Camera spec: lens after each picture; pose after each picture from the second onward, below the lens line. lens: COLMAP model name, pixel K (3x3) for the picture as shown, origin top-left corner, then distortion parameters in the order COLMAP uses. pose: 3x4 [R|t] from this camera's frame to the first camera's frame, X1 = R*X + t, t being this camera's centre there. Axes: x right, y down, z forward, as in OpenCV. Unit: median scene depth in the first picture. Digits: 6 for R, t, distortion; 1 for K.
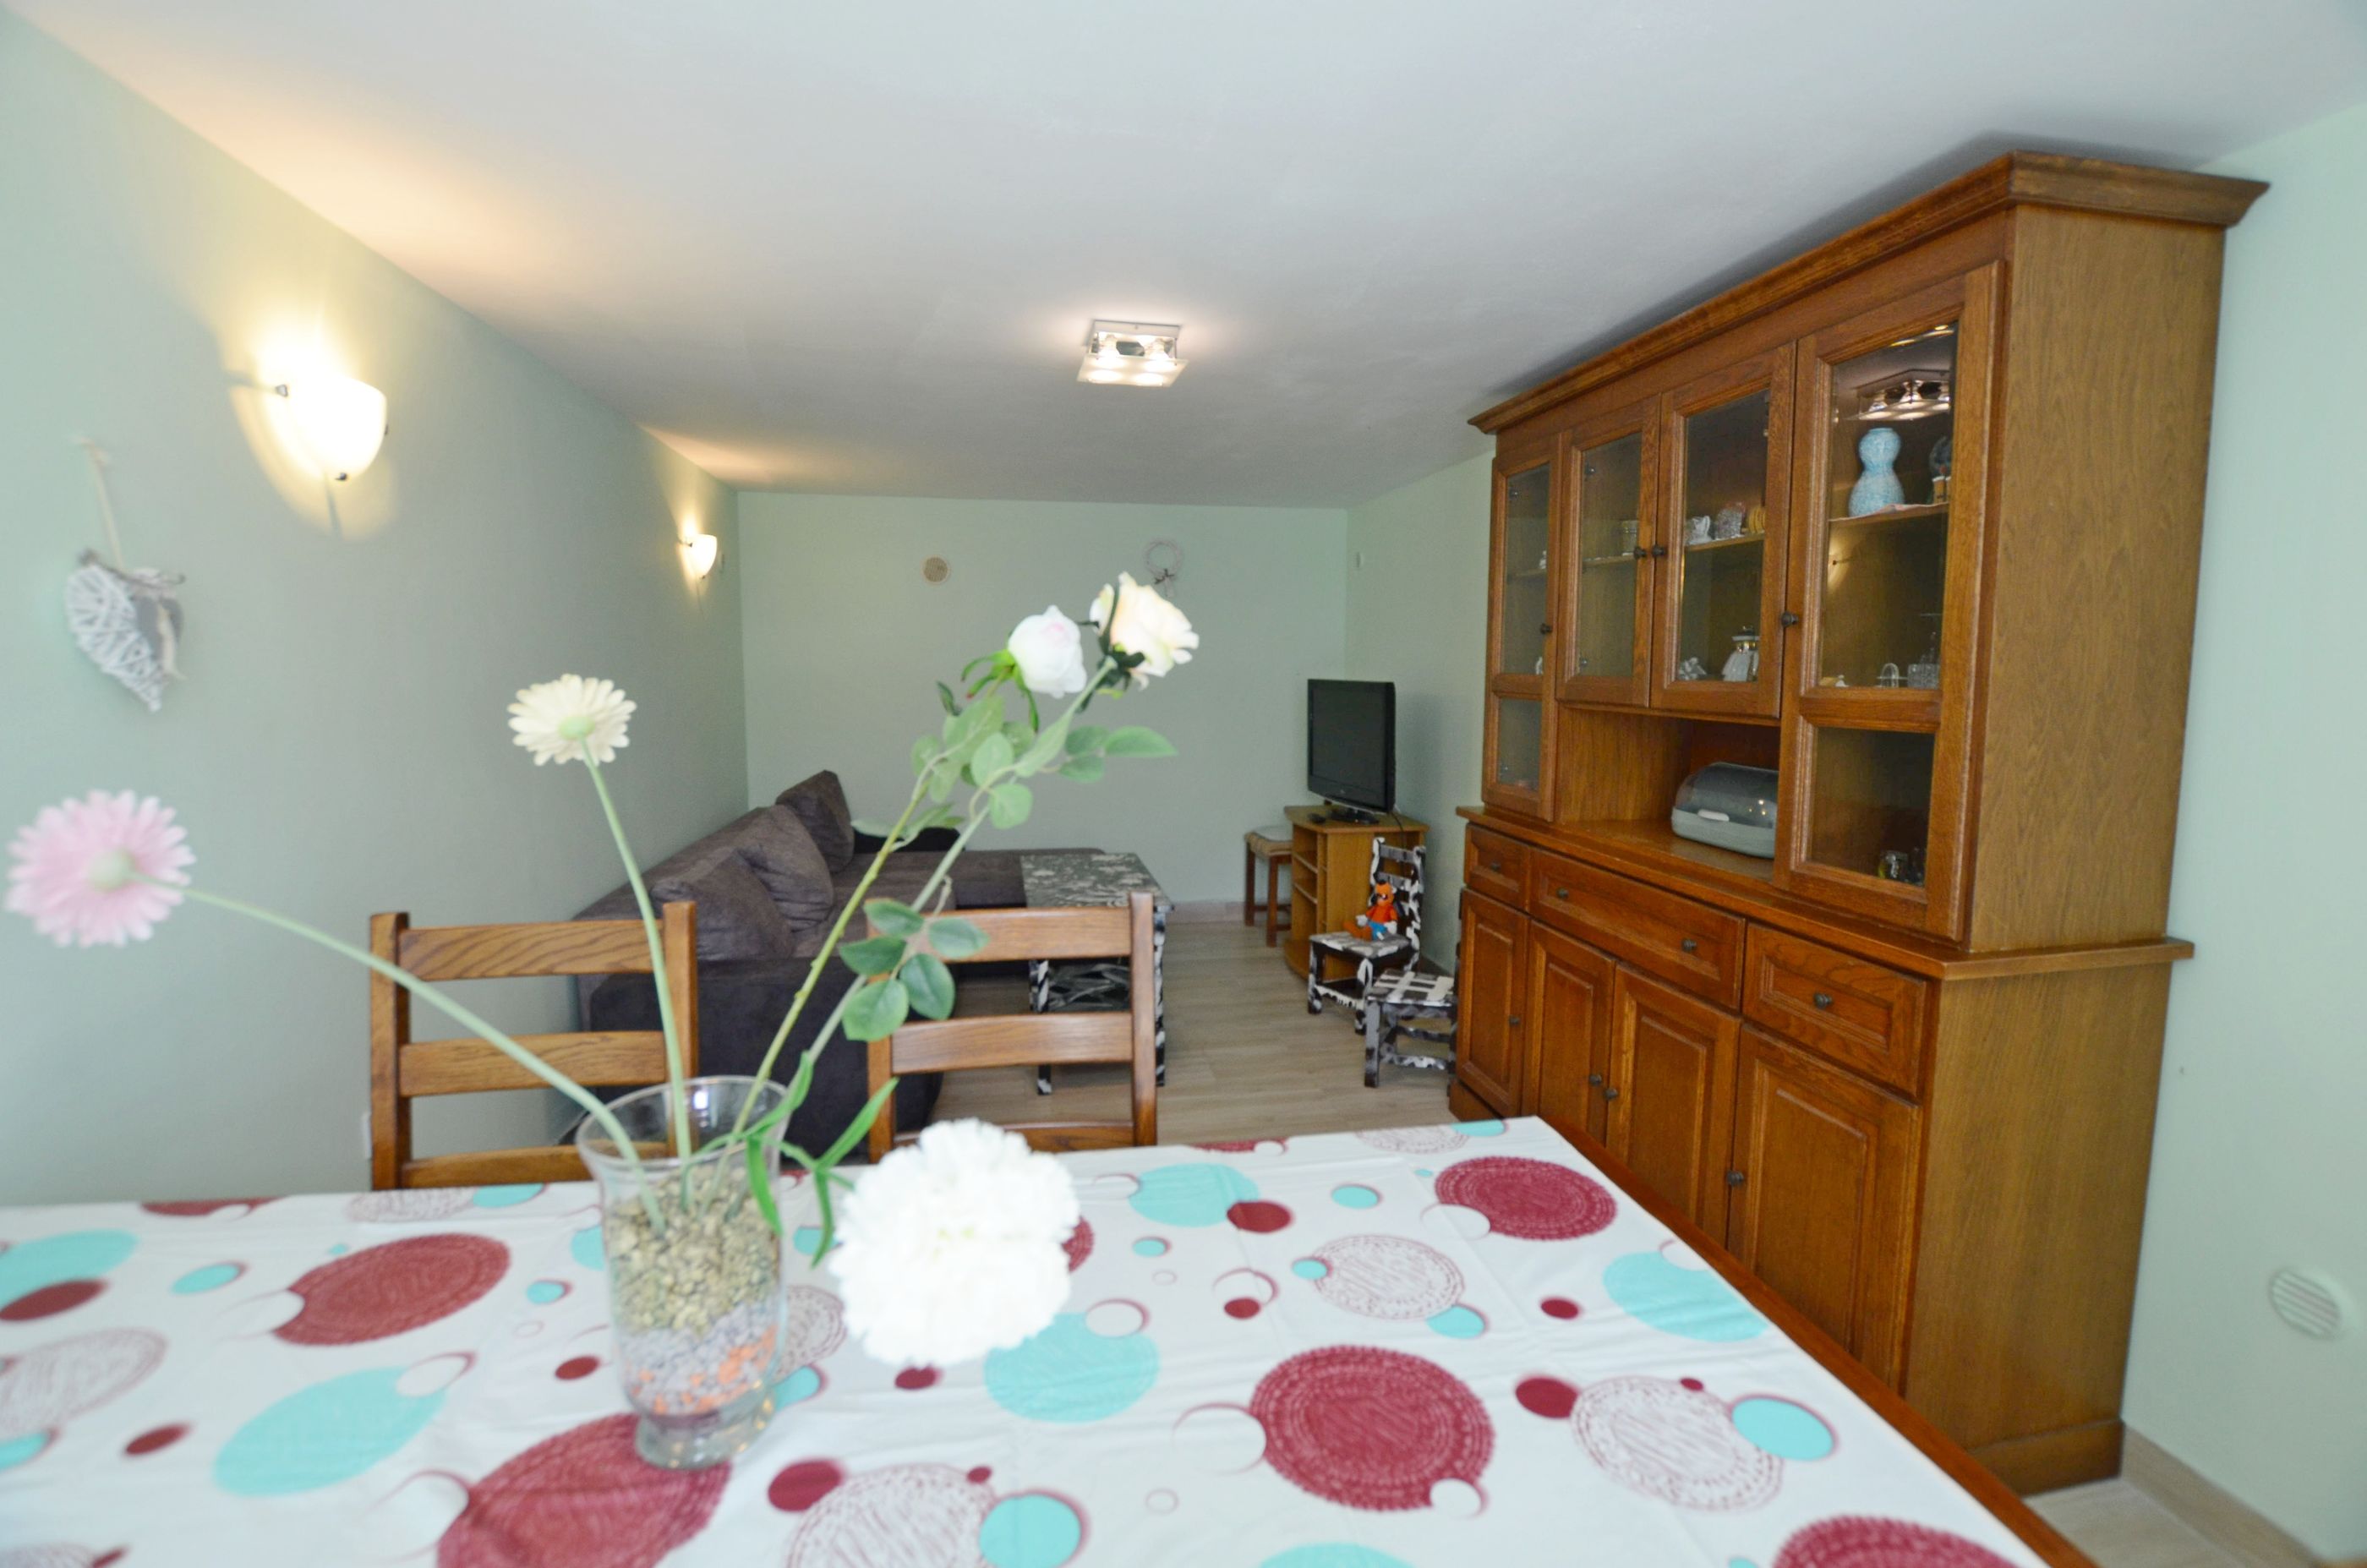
lens RADIAL K [[1046.9, 0, 1182.6], [0, 1046.9, 774.6], [0, 0, 1]] dist [-0.033244, 0.005536]
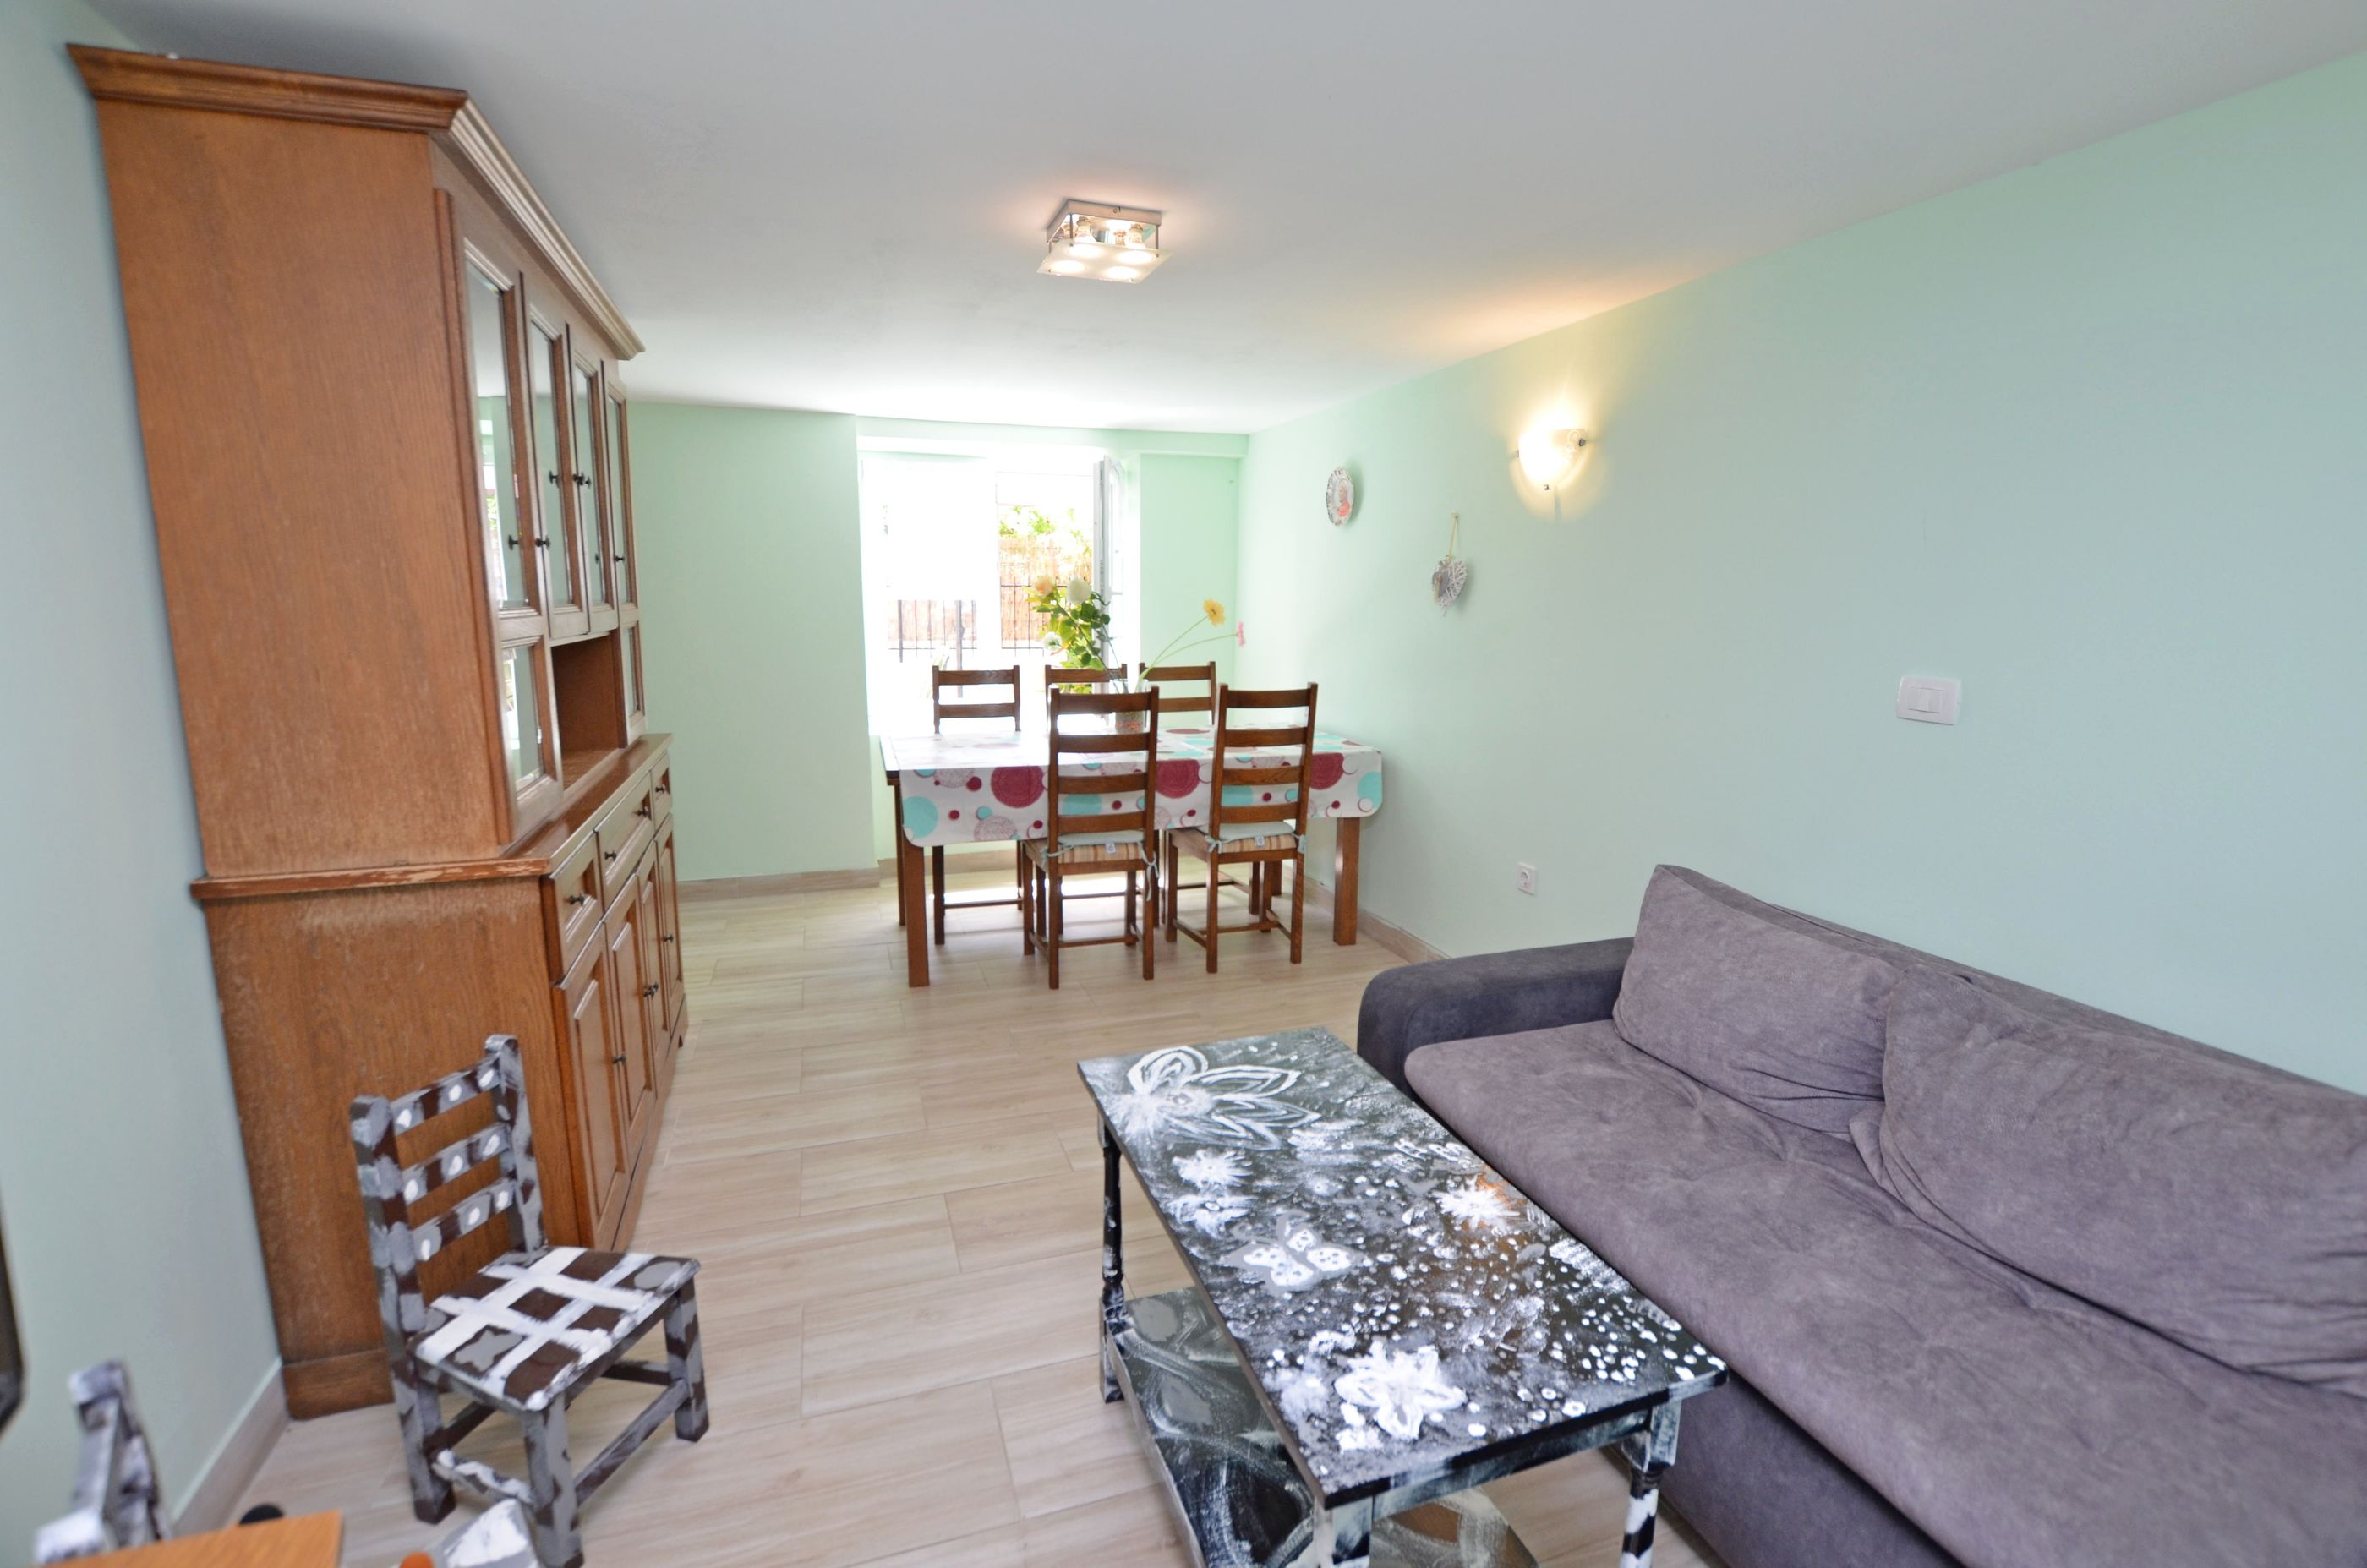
lens RADIAL K [[1044.4, 0, 1187.1], [0, 1044.4, 769.0], [0, 0, 1]] dist [-0.032895, 0.004215]
pose [[-0.988056, 0.014609, -0.153404, 0.014857], [-0.027596, 0.962630, 0.269412, -0.152053], [0.151607, 0.270427, -0.950728, 1.397513]]
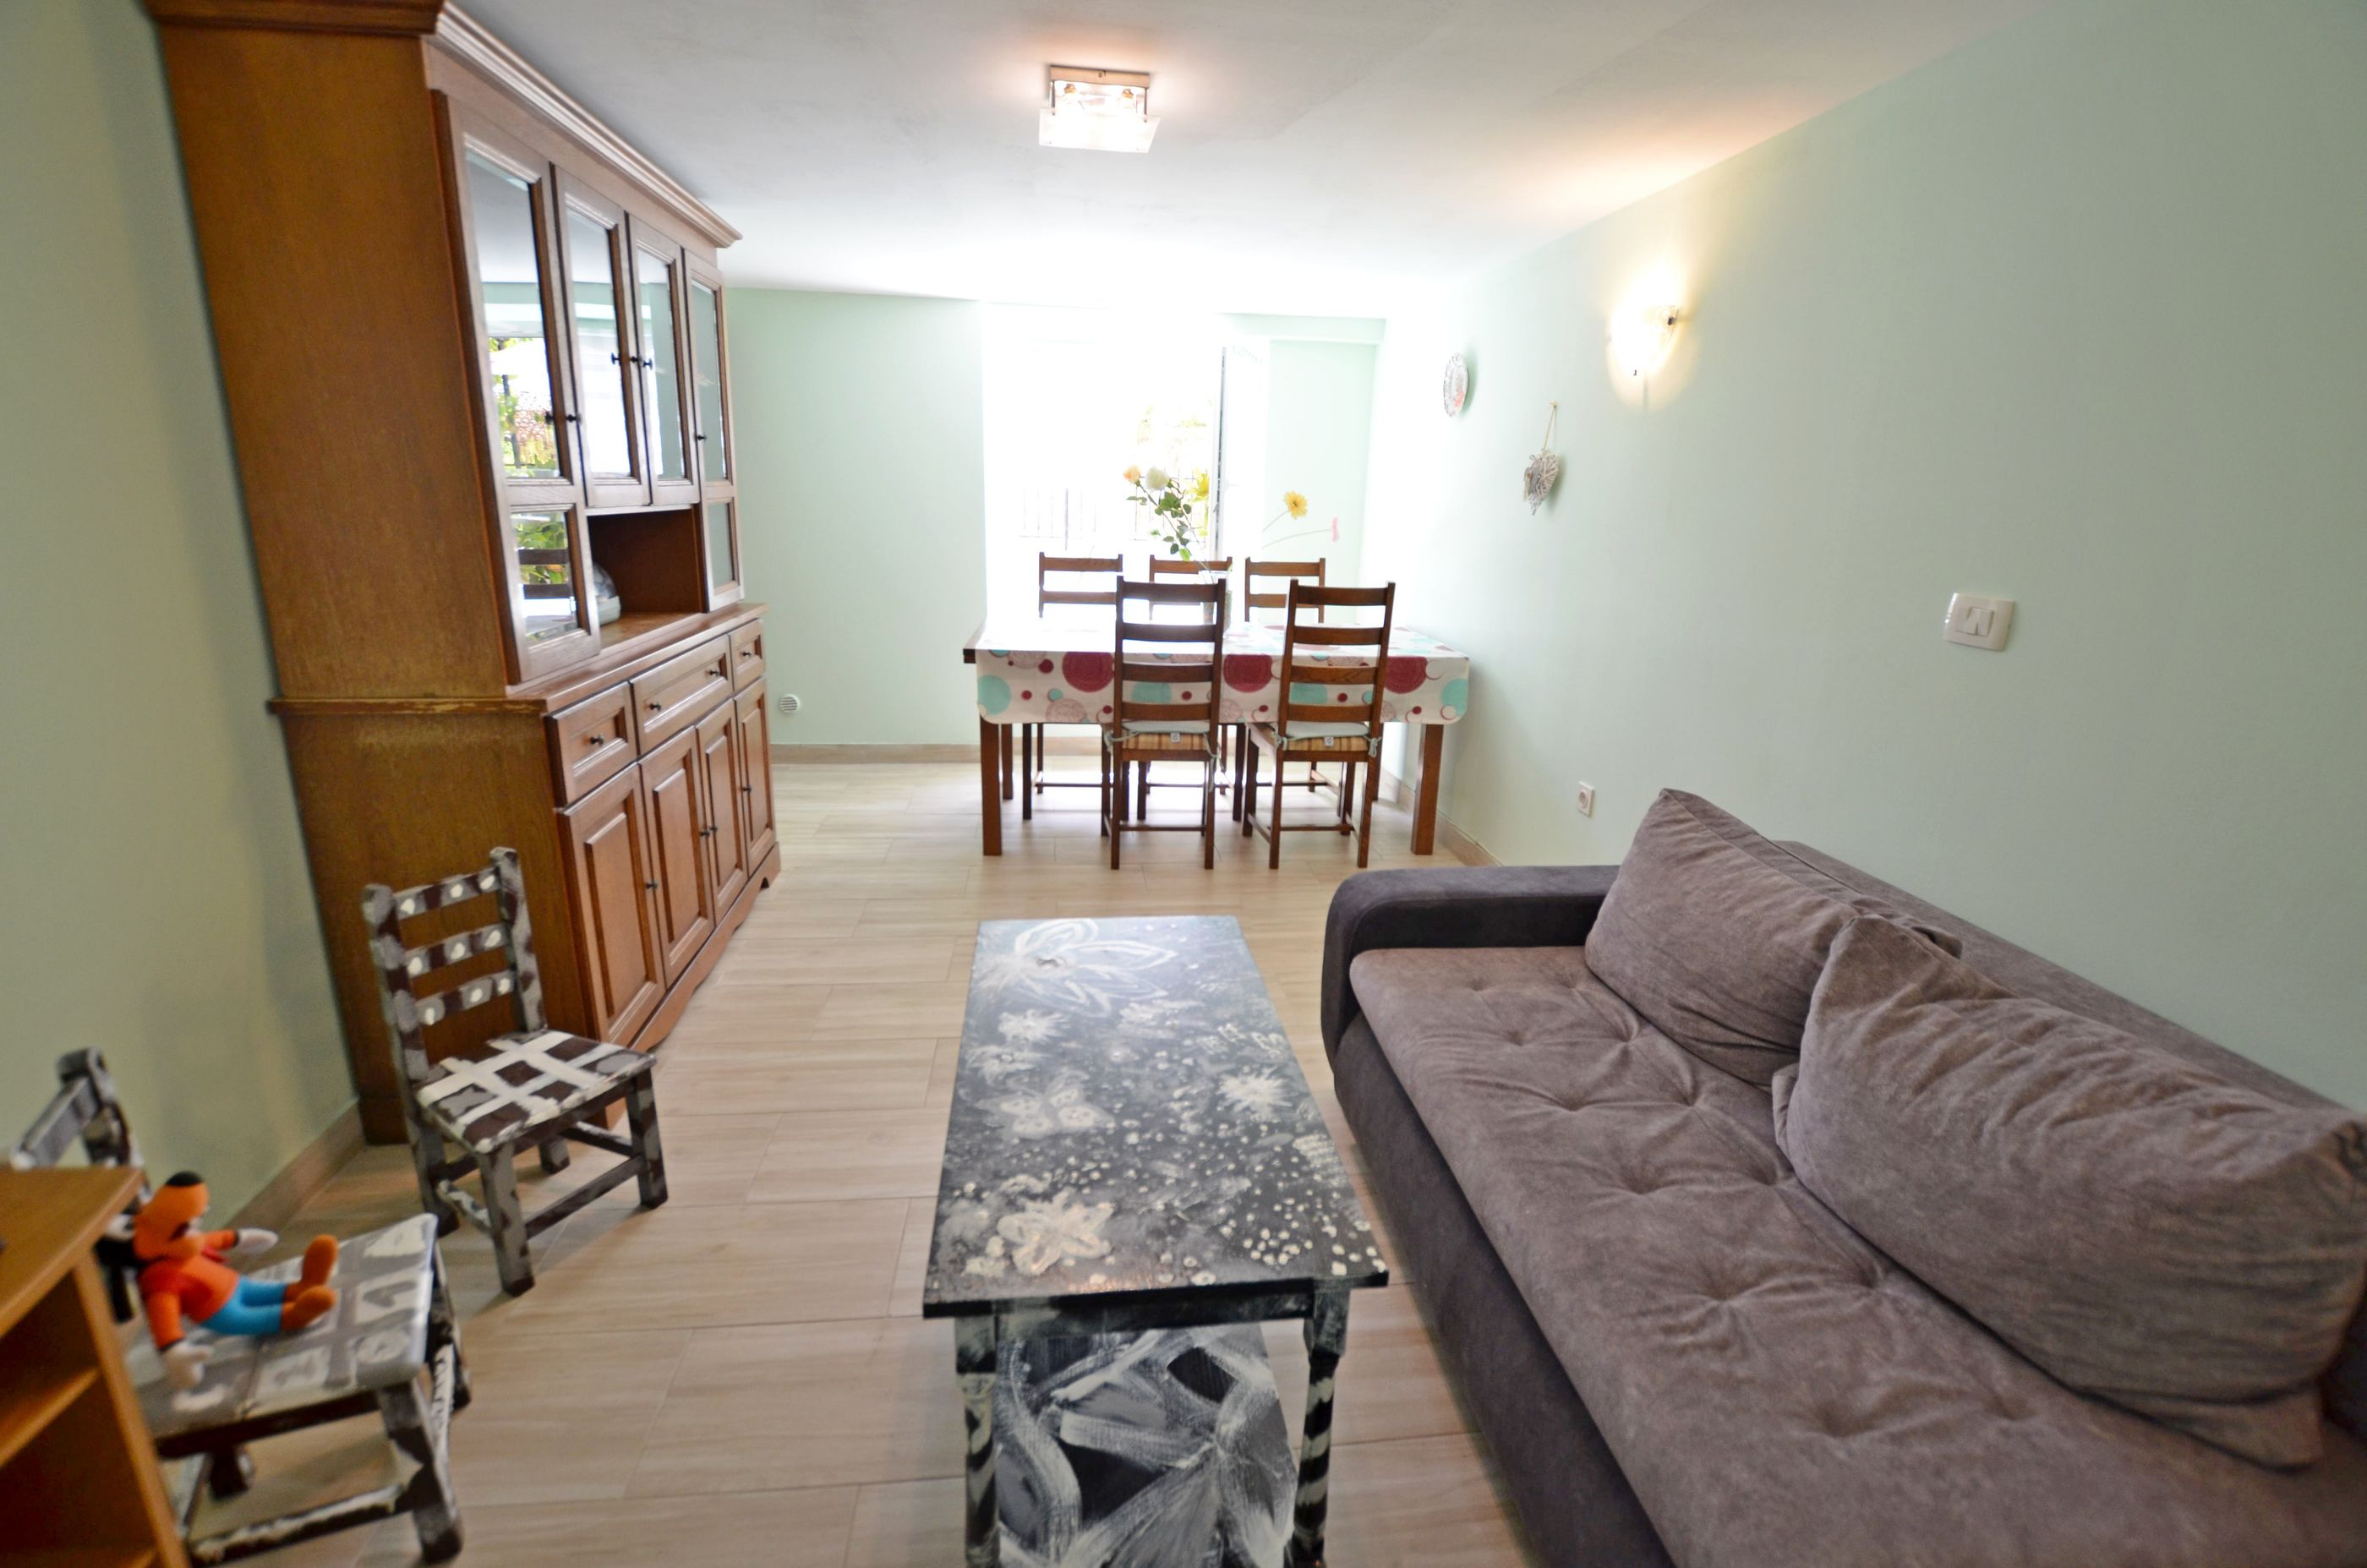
lens RADIAL K [[1044.4, 0, 1187.1], [0, 1044.4, 769.0], [0, 0, 1]] dist [-0.032895, 0.004215]
pose [[-0.998066, -0.045789, 0.042044, -0.132300], [-0.027373, 0.930961, 0.364092, -0.149164], [-0.055813, 0.362237, -0.930414, 1.412313]]
